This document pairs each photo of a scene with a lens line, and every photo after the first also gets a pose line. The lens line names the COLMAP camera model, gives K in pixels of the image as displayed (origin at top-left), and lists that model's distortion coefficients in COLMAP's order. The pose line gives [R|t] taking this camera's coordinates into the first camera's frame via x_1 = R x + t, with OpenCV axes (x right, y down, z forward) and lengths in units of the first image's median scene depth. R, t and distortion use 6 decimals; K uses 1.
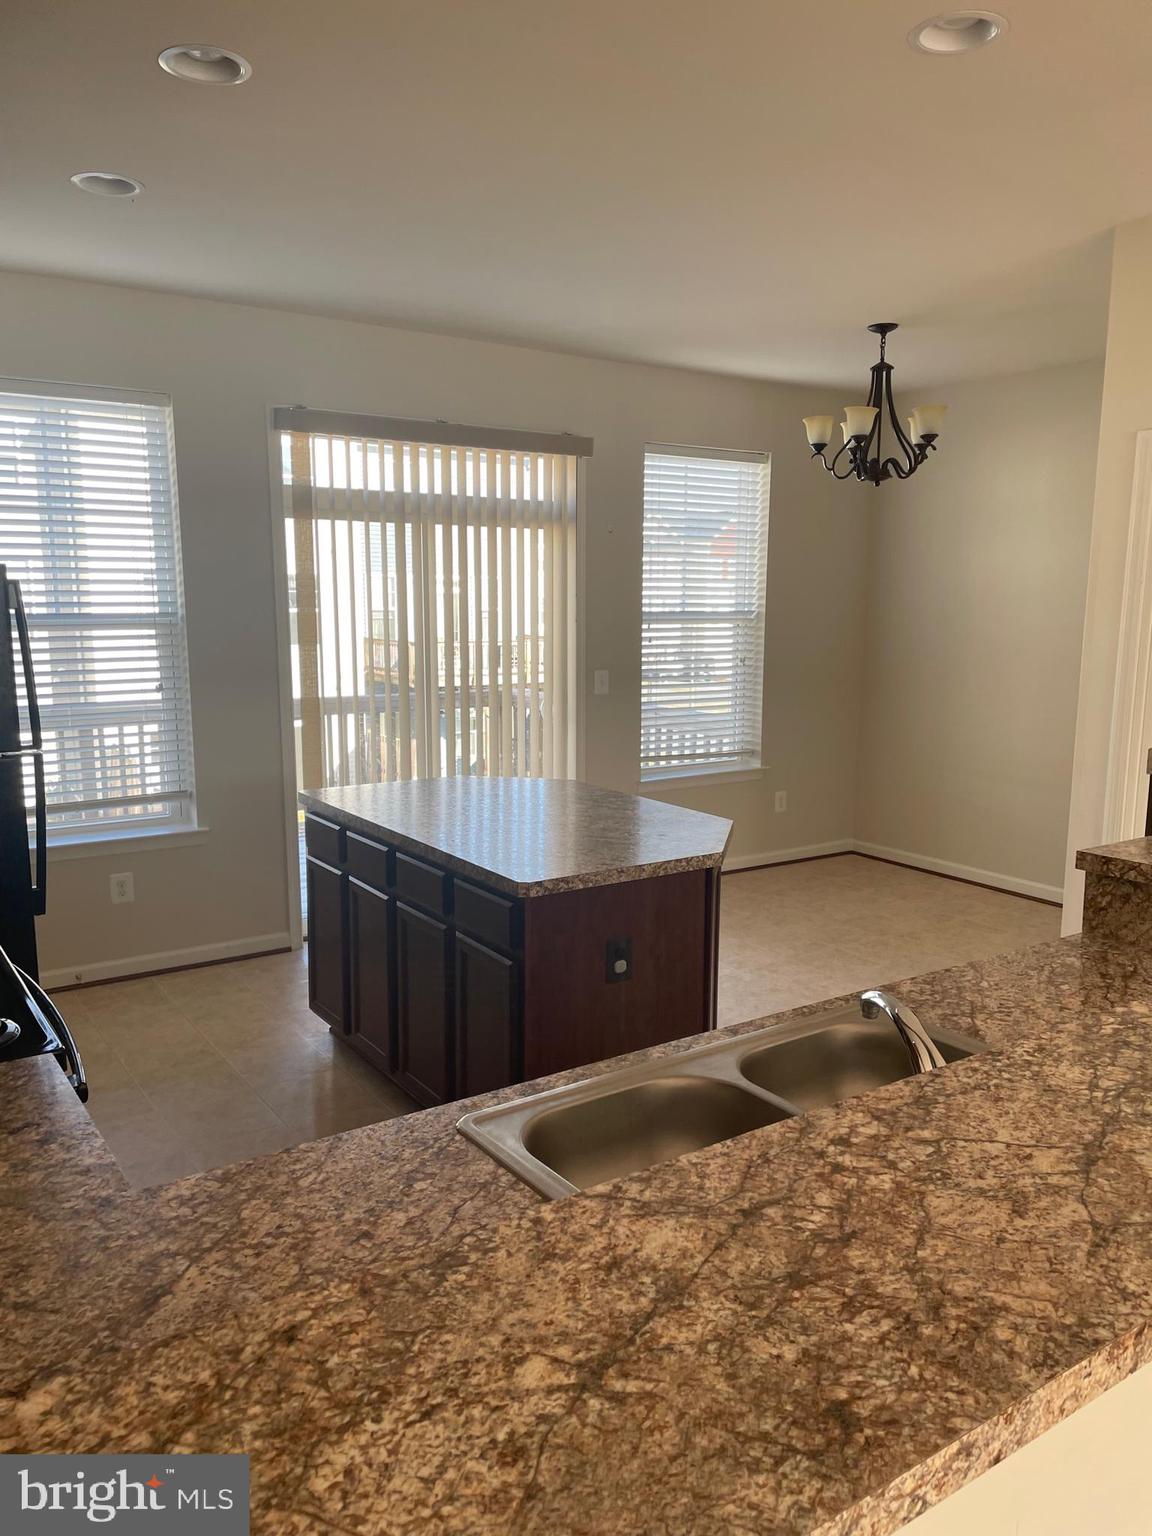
lens RADIAL K [[1142.4, 0, 584.7], [0, 1142.4, 763.9], [0, 0, 1]] dist [0.027445, -0.001215]
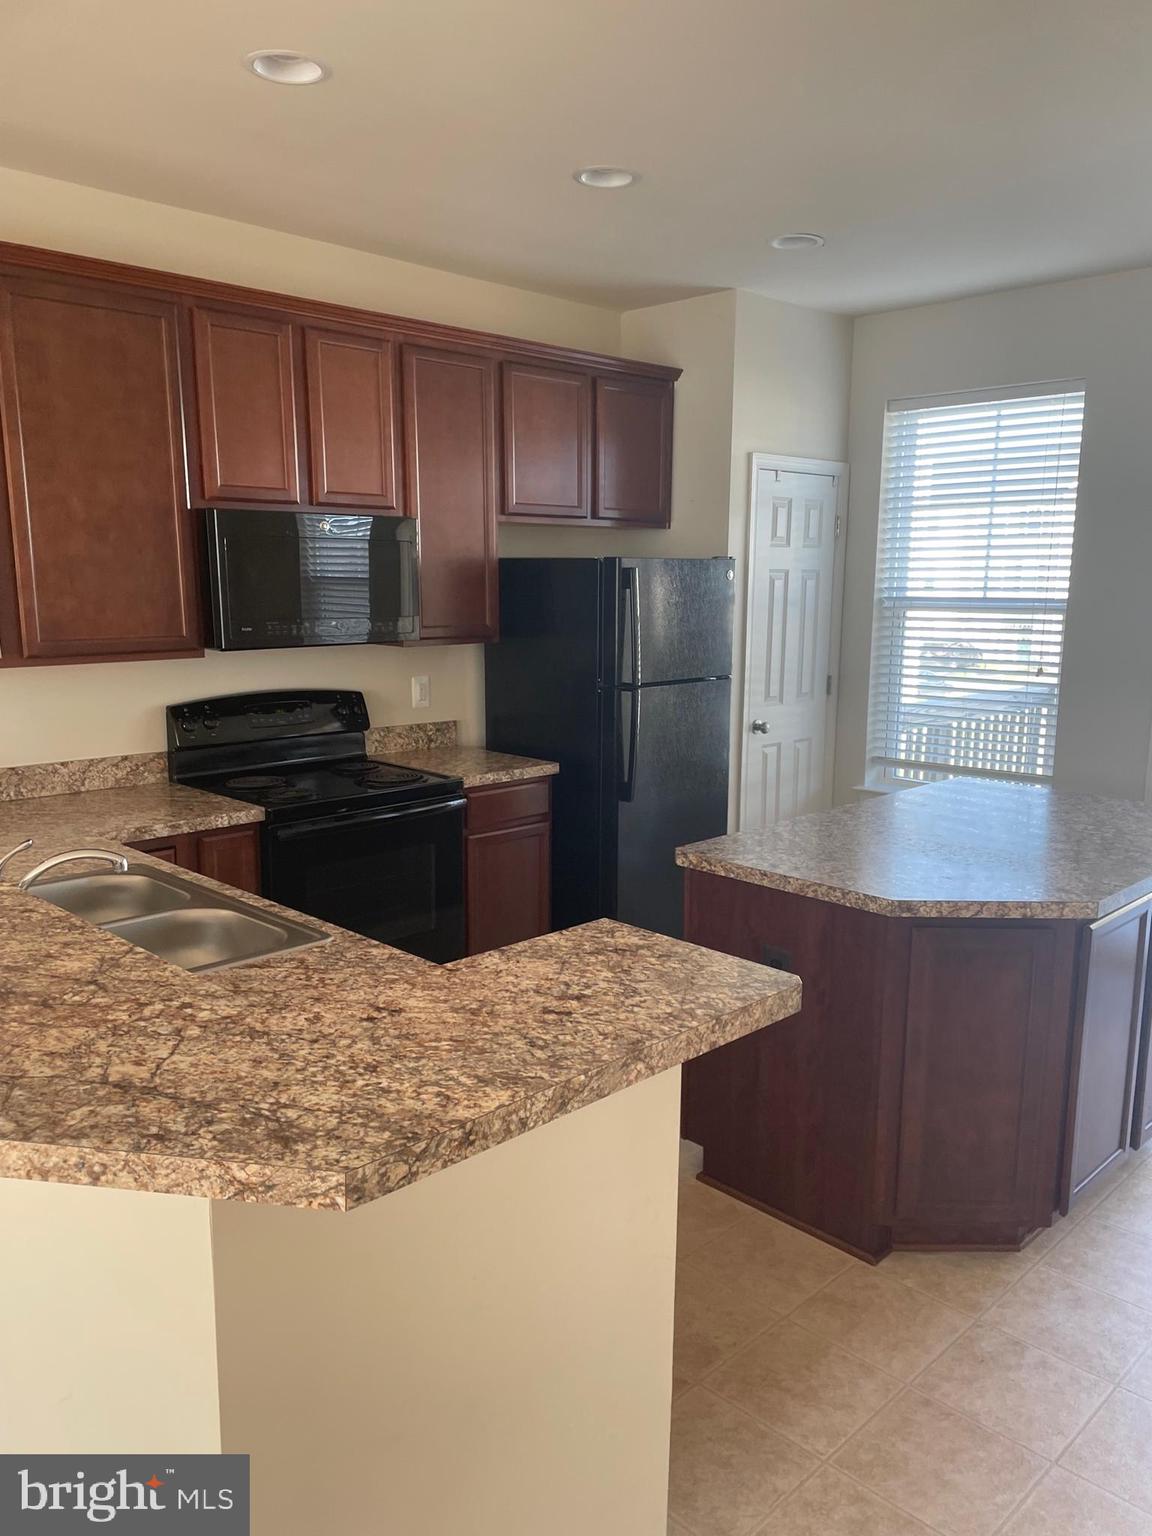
lens RADIAL K [[1142.4, 0, 559.5], [0, 1142.4, 777.0], [0, 0, 1]] dist [0.027445, -0.001215]
pose [[0.196922, 0.171930, -0.965226, 1.582104], [-0.153712, 0.977743, 0.142800, -0.171156], [0.968295, 0.120246, 0.218967, 1.166954]]
